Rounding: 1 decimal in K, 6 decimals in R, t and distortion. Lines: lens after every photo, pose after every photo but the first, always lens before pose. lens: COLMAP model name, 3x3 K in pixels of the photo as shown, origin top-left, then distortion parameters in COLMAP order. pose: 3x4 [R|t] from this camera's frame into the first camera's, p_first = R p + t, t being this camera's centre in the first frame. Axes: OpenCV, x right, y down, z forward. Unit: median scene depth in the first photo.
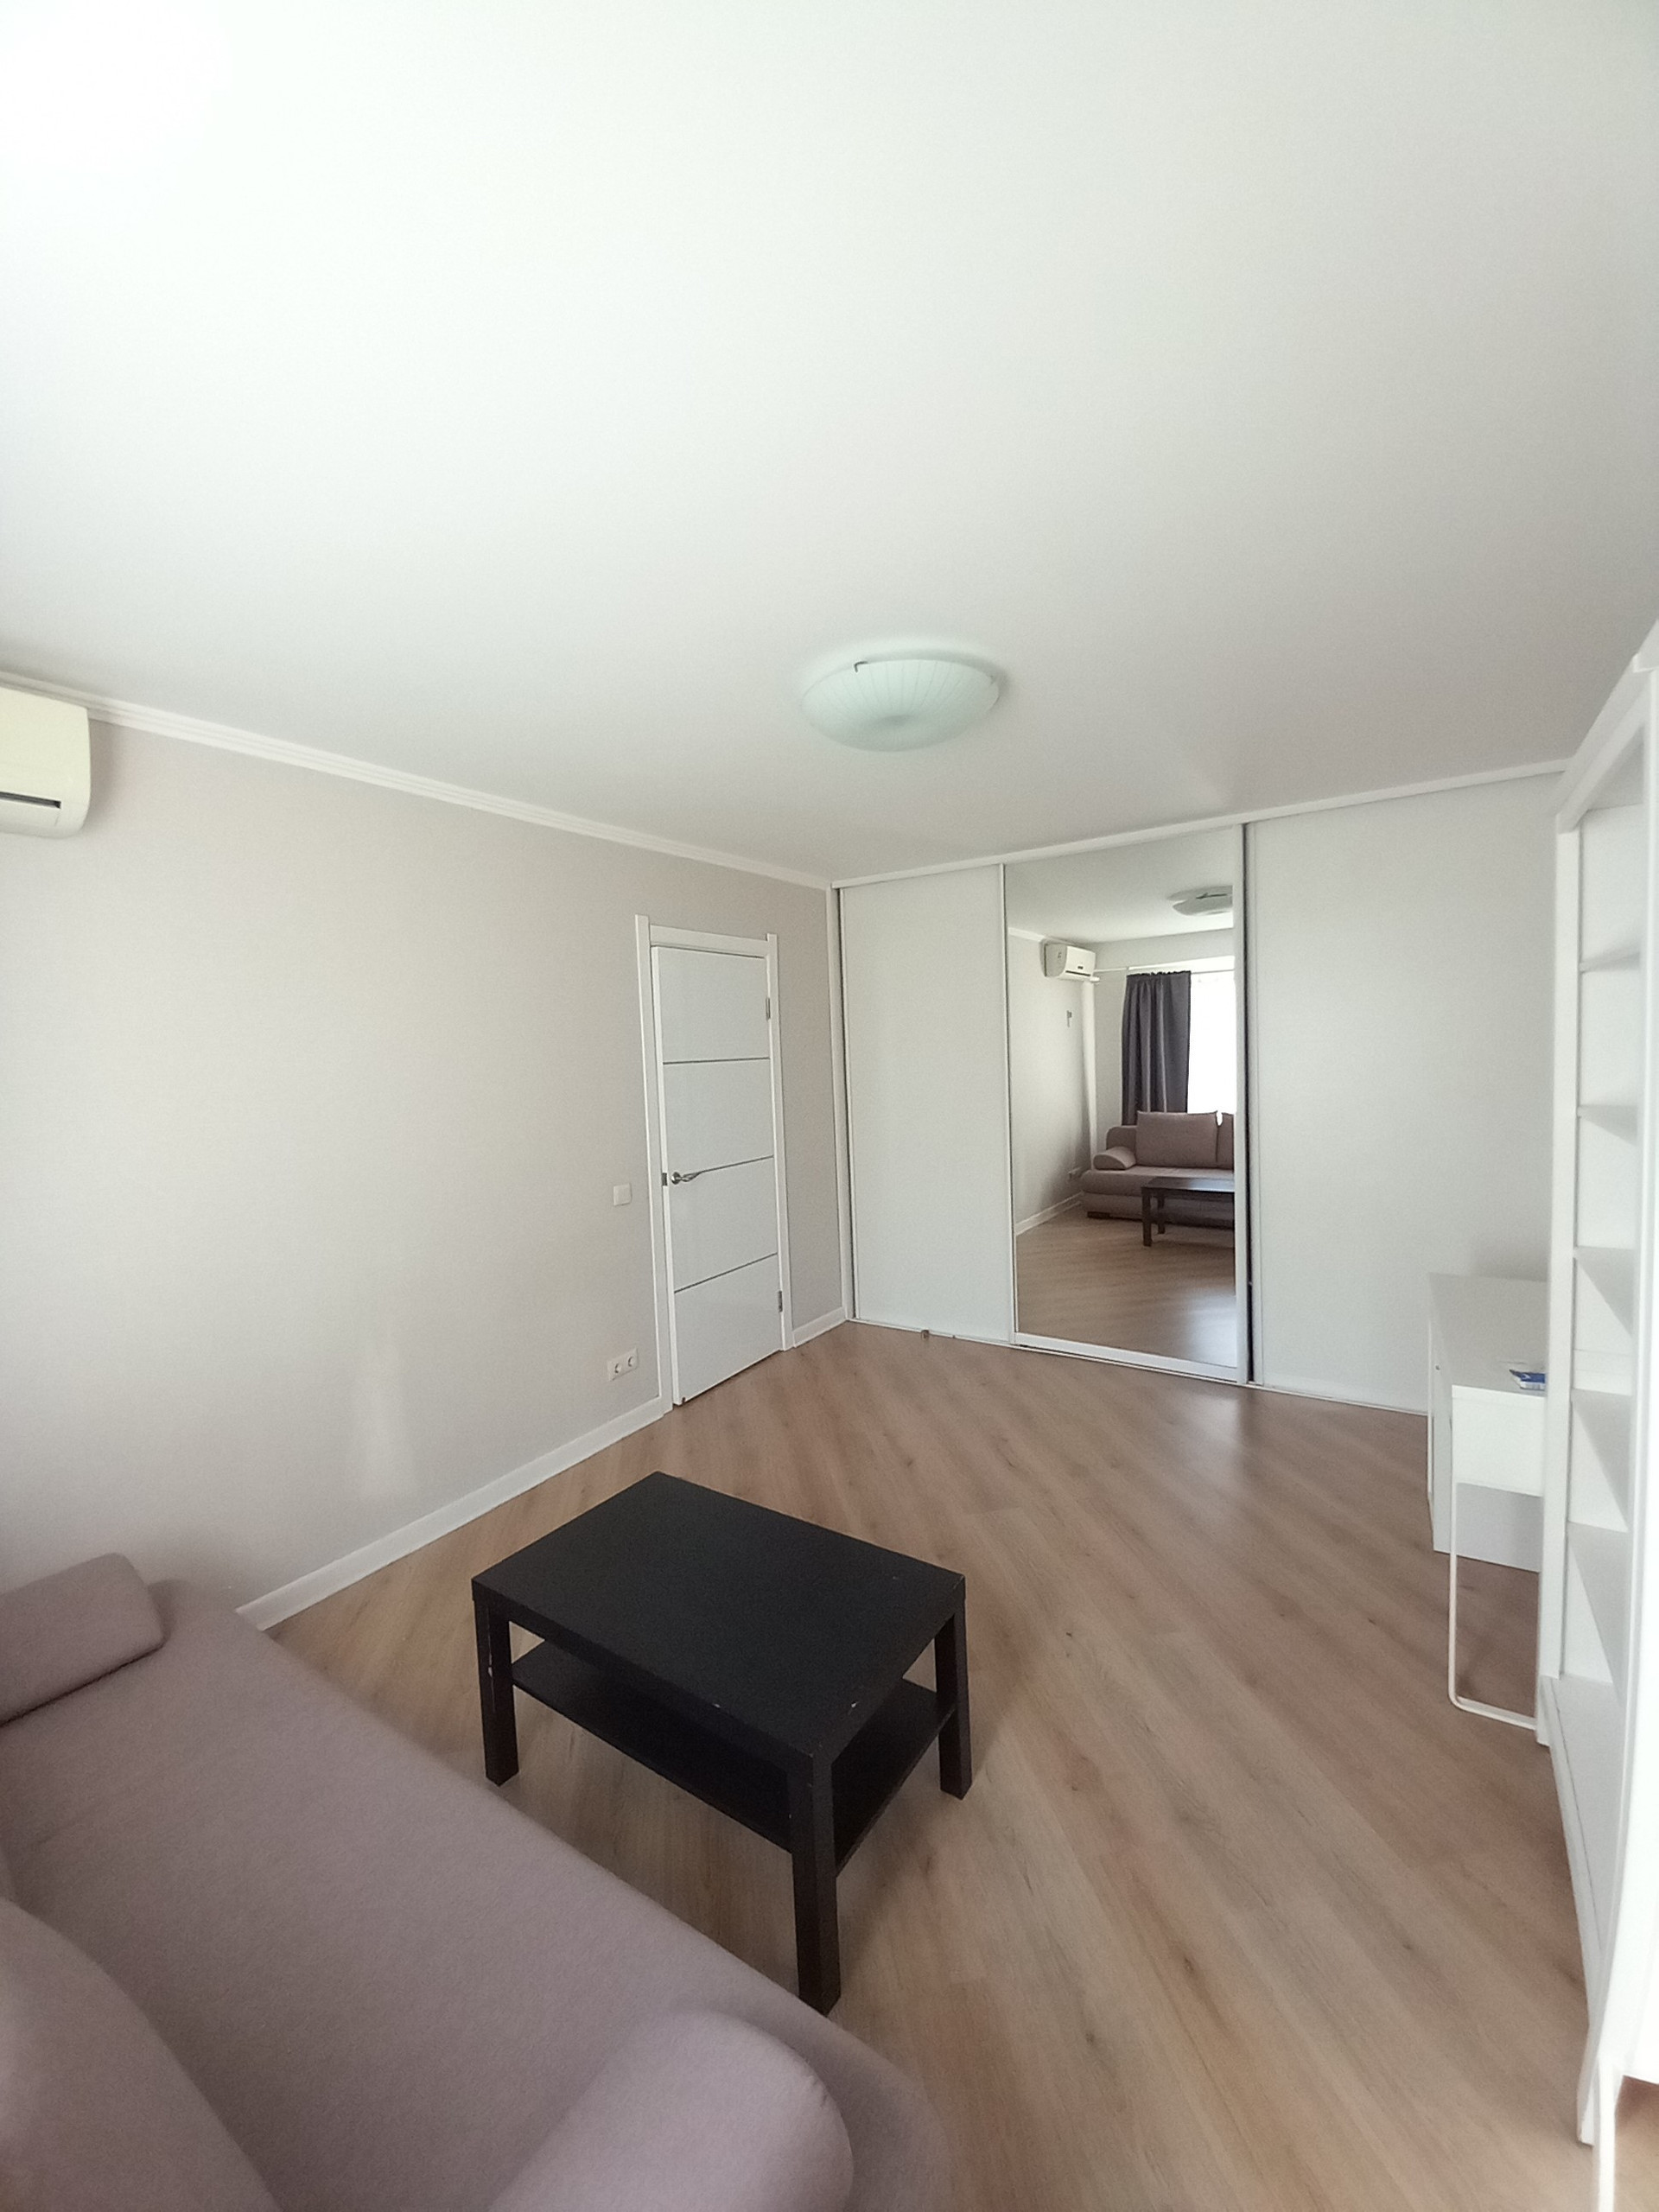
lens RADIAL K [[876.5, 0, 823.8], [0, 876.5, 1101.7], [0, 0, 1]] dist [0.000503, 0.000088]
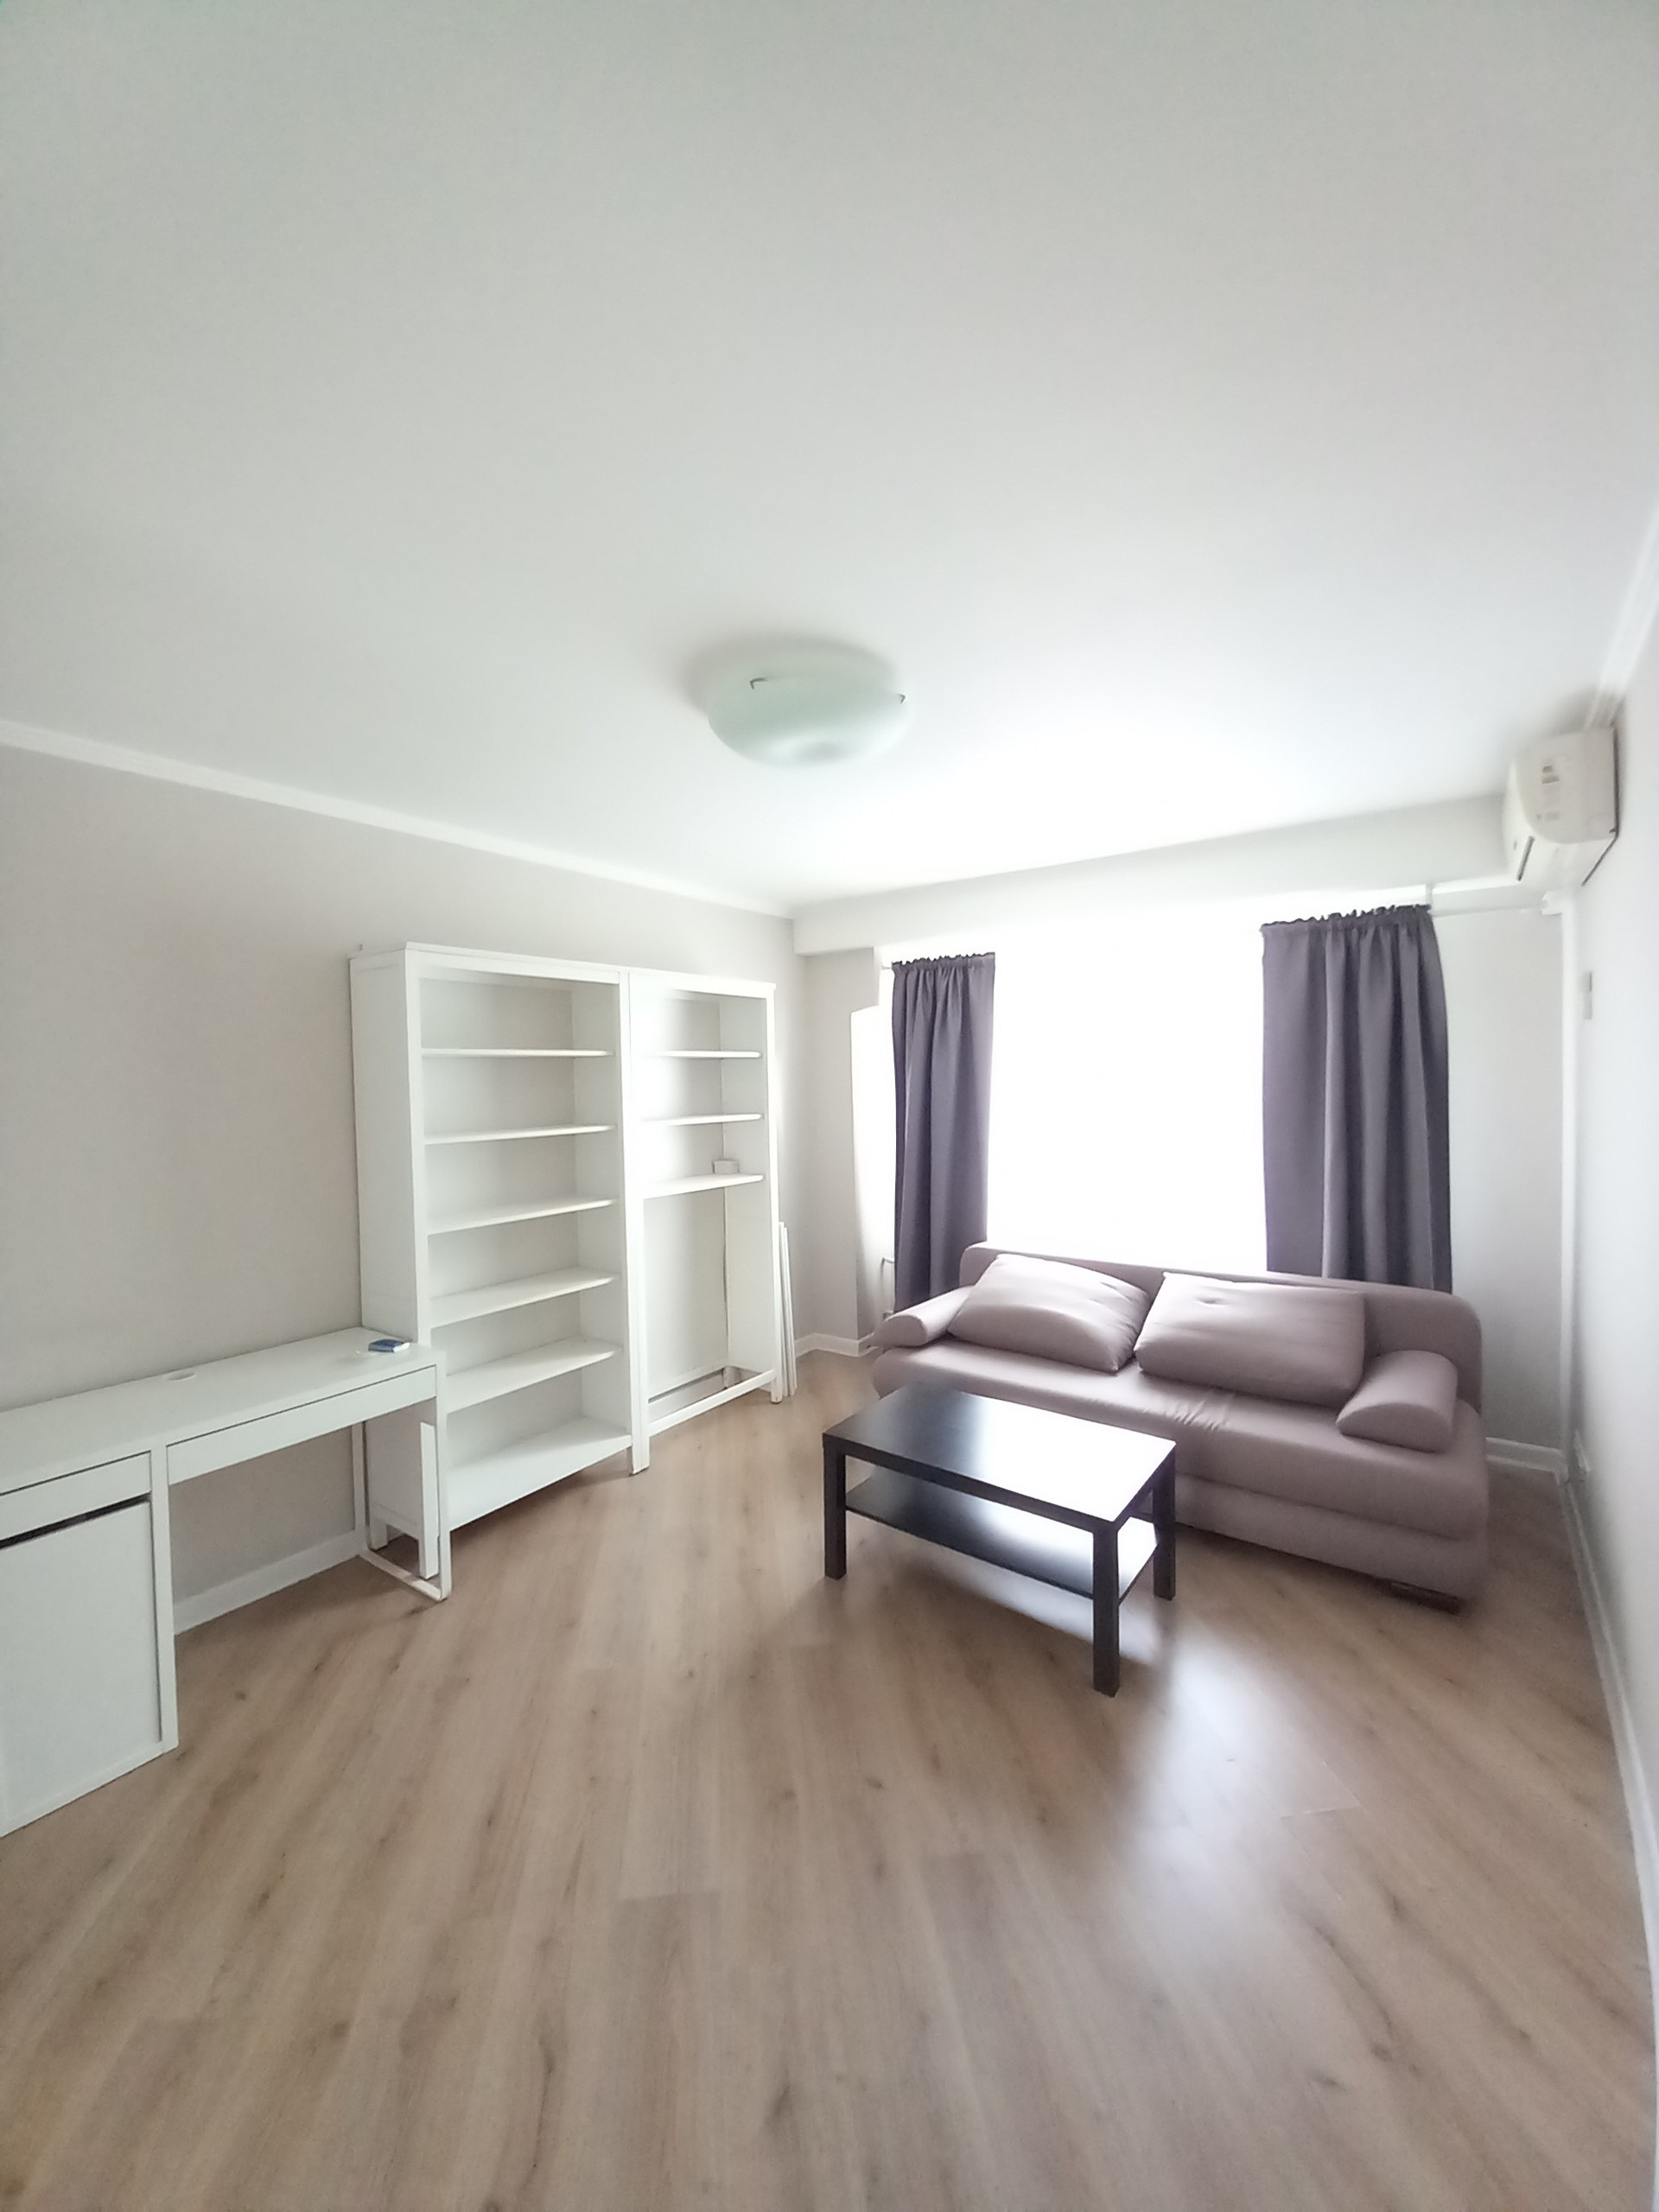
lens RADIAL K [[872.3, 0, 819.7], [0, 872.3, 1102.2], [0, 0, 1]] dist [0.028275, -0.020514]
pose [[-0.997350, 0.053682, 0.049105, 0.035786], [0.057905, 0.994342, 0.089053, -0.087199], [-0.044047, 0.091661, -0.994816, 1.389273]]
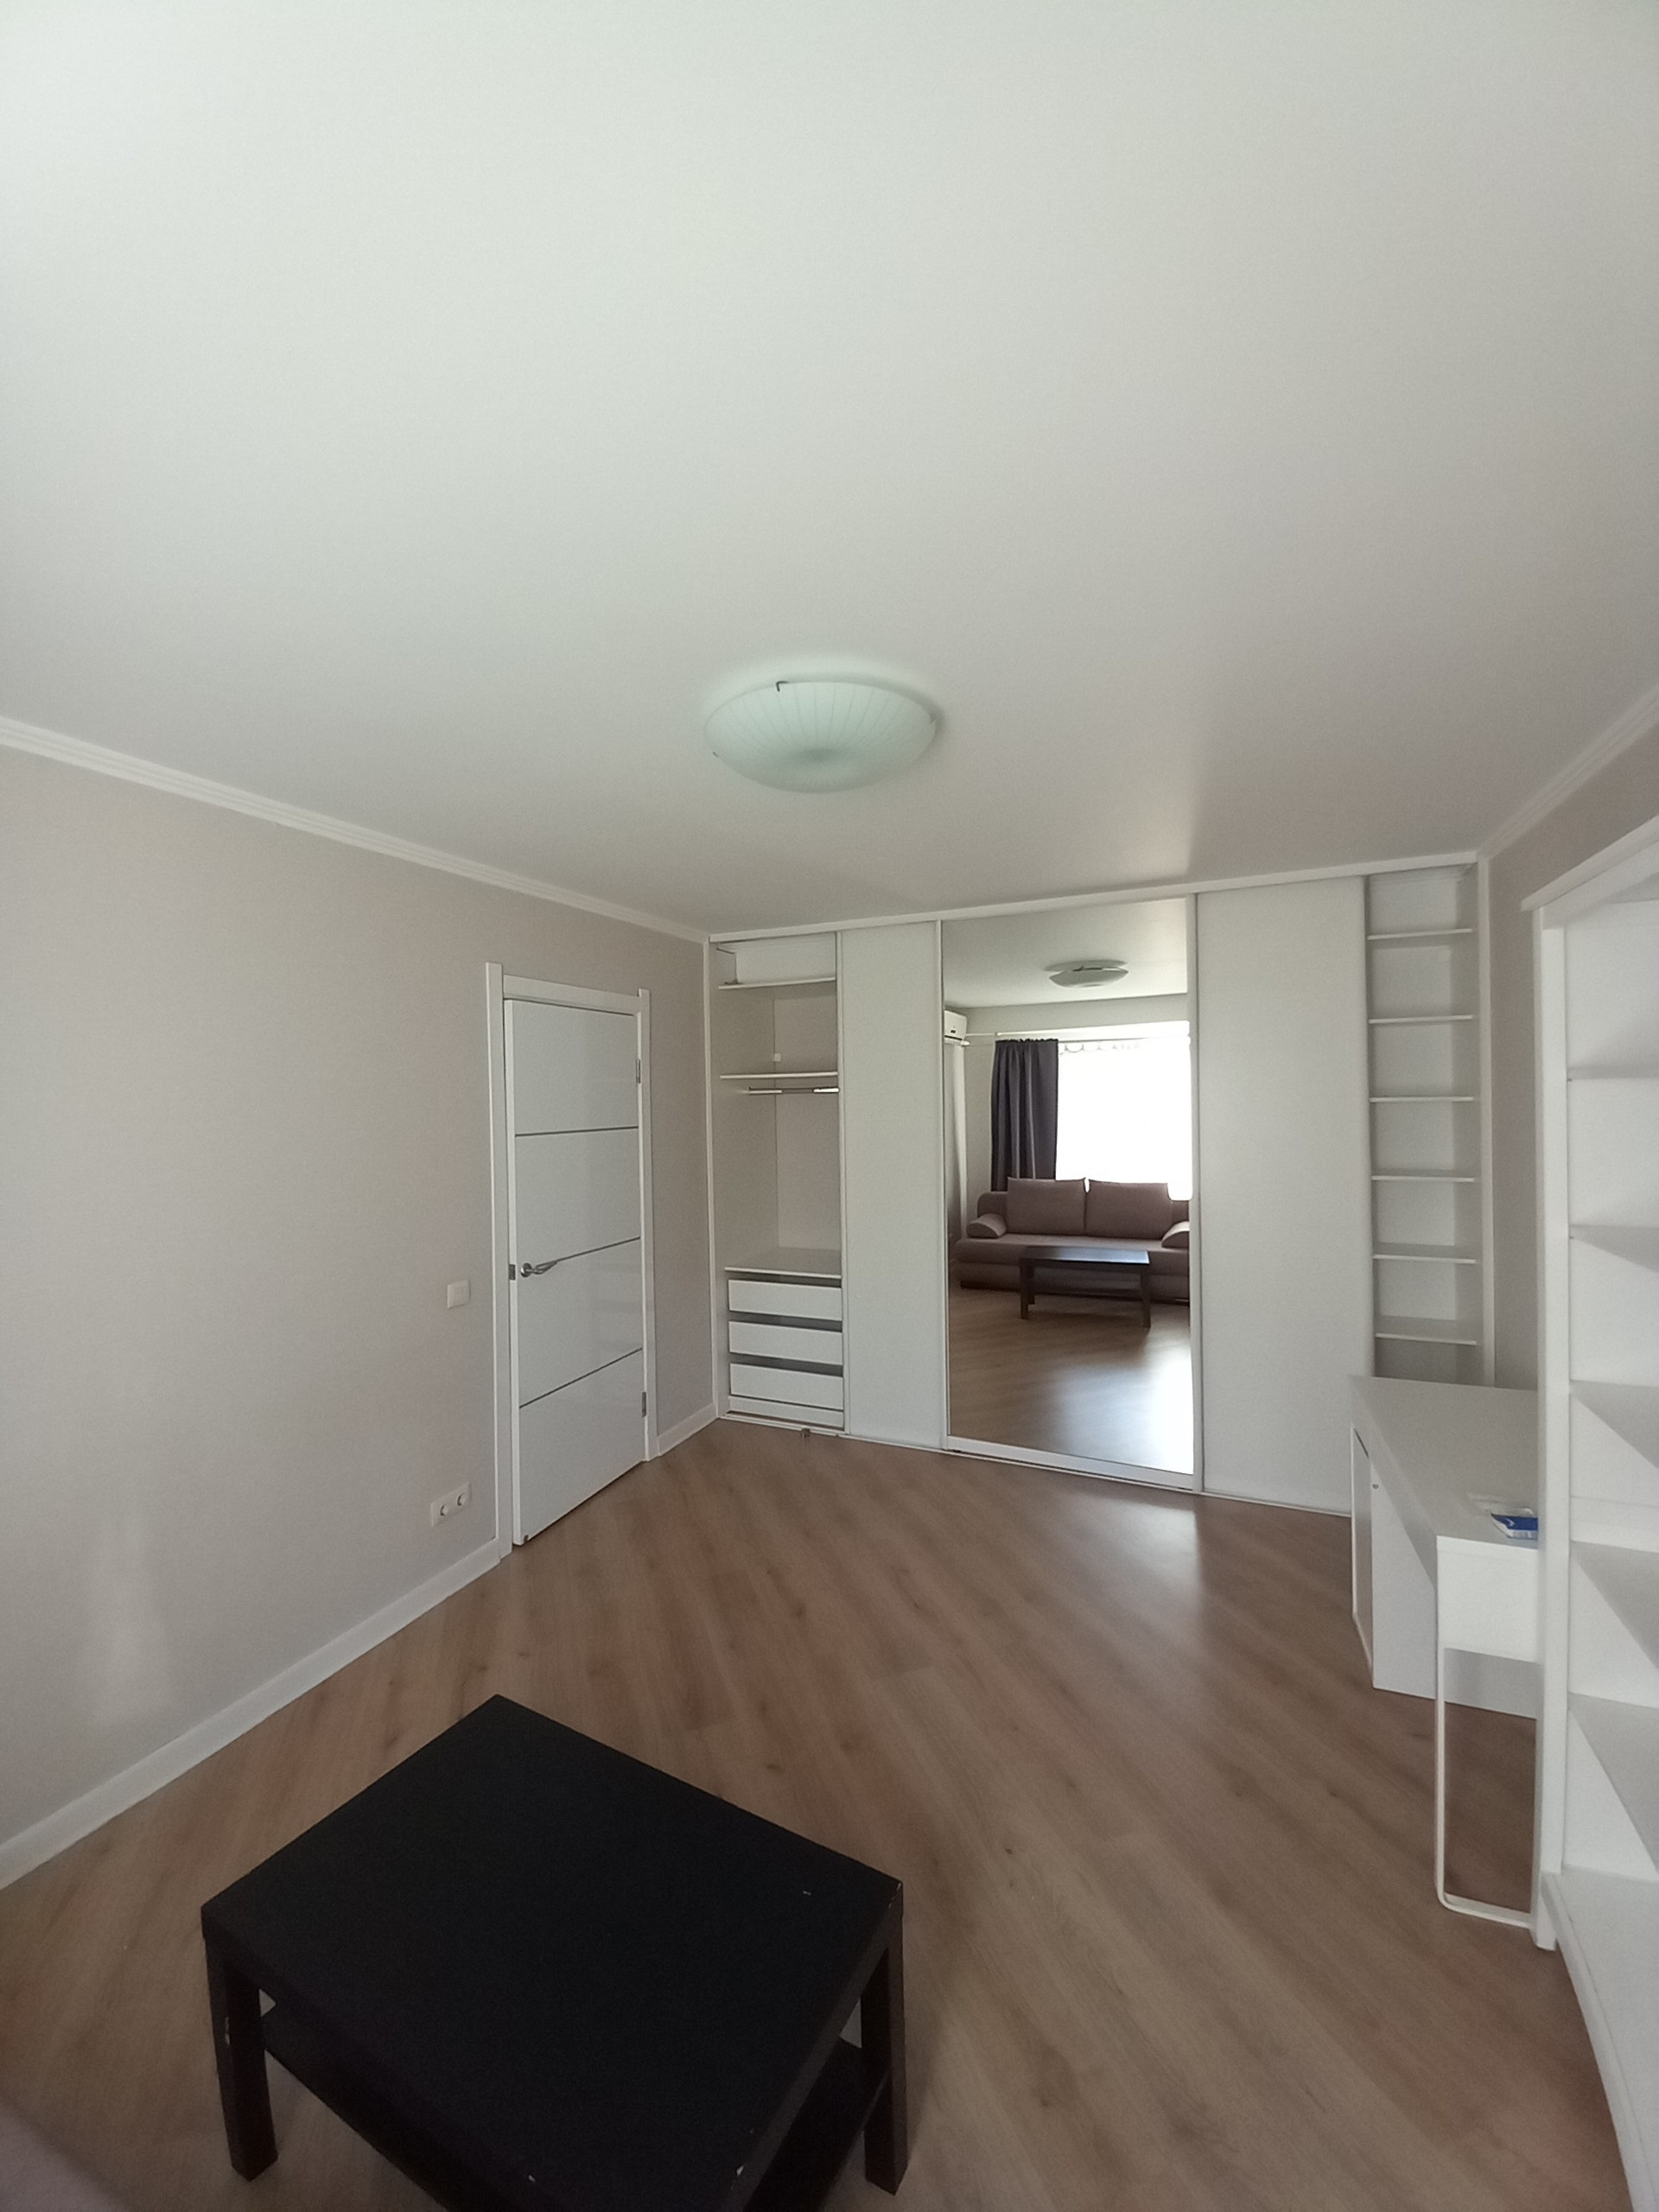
lens RADIAL K [[872.3, 0, 819.7], [0, 872.3, 1102.2], [0, 0, 1]] dist [0.028275, -0.020514]
pose [[0.986809, 0.019922, 0.160657, -0.031494], [-0.010714, 0.998261, -0.057975, -0.034385], [-0.161533, 0.055489, 0.985306, 0.124621]]
